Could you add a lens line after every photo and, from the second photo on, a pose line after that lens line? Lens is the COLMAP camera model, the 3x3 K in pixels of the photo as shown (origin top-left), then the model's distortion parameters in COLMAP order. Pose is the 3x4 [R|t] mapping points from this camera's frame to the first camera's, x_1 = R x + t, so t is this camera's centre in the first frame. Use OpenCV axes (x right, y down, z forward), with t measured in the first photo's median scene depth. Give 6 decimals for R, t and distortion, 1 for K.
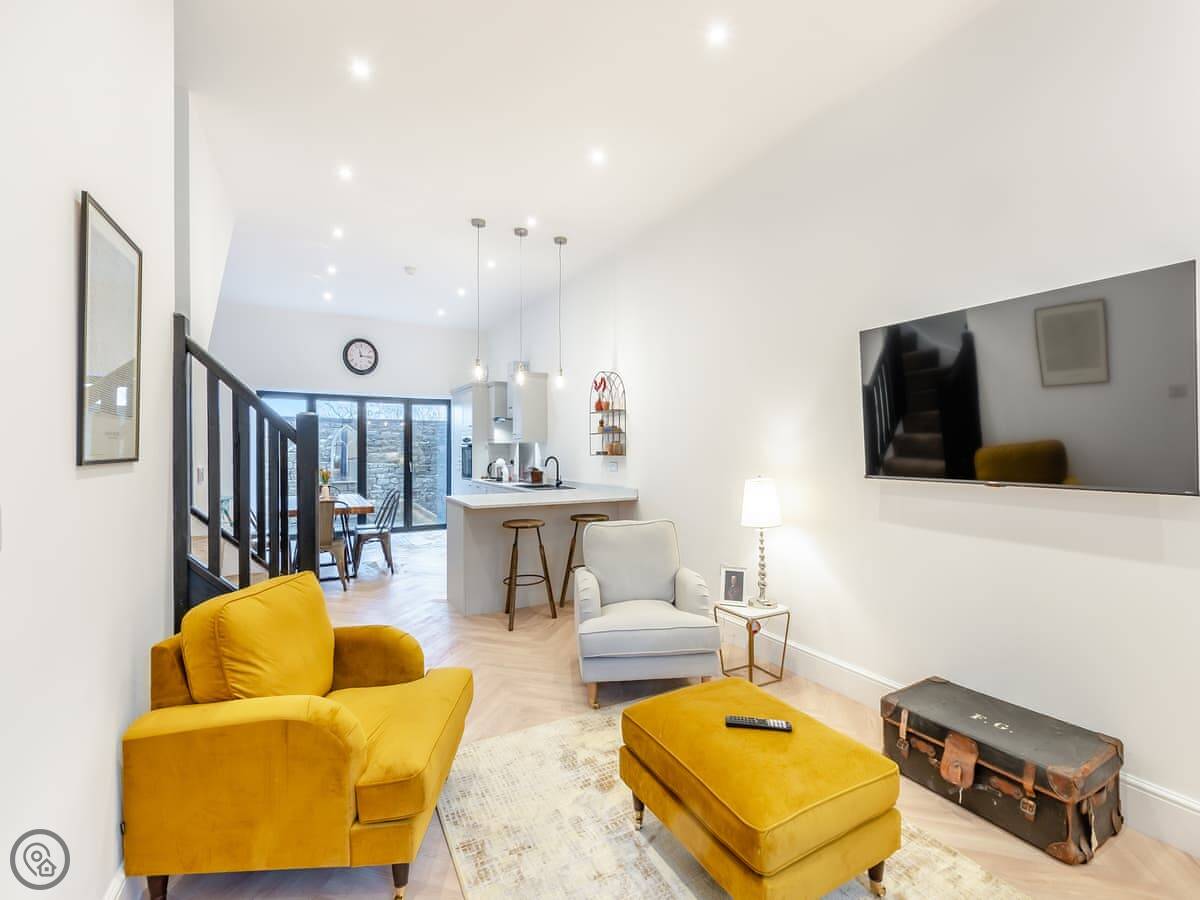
lens RADIAL K [[932.1, 0, 601.0], [0, 932.1, 459.6], [0, 0, 1]] dist [0.083353, -0.082489]
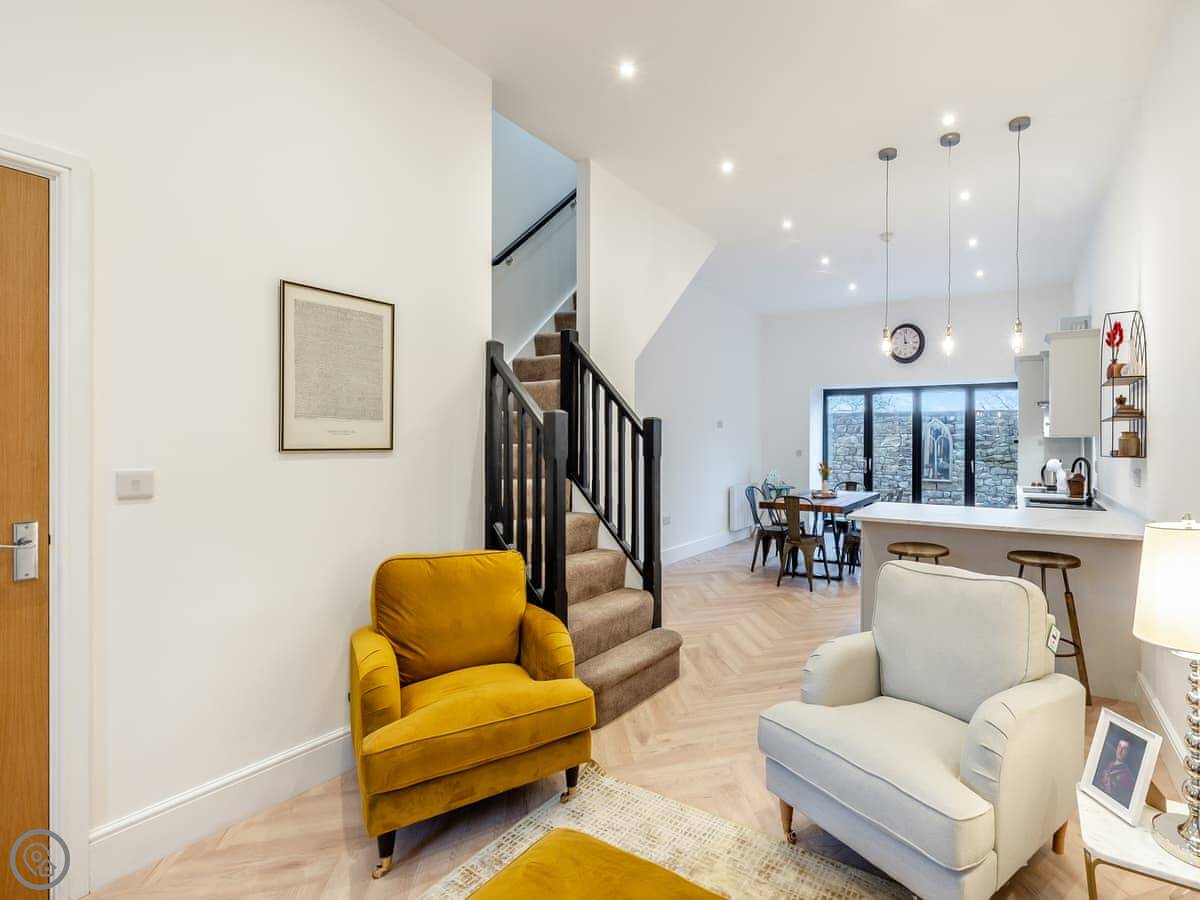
lens RADIAL K [[669.4, 0, 600.0], [0, 669.4, 450.0], [0, 0, 1]] dist [-0.000280, 0.000156]
pose [[0.254214, 0.013571, -0.967053, 0.313761], [-0.016554, 0.999816, 0.009679, -0.007588], [0.967006, 0.013549, 0.254392, 0.568817]]
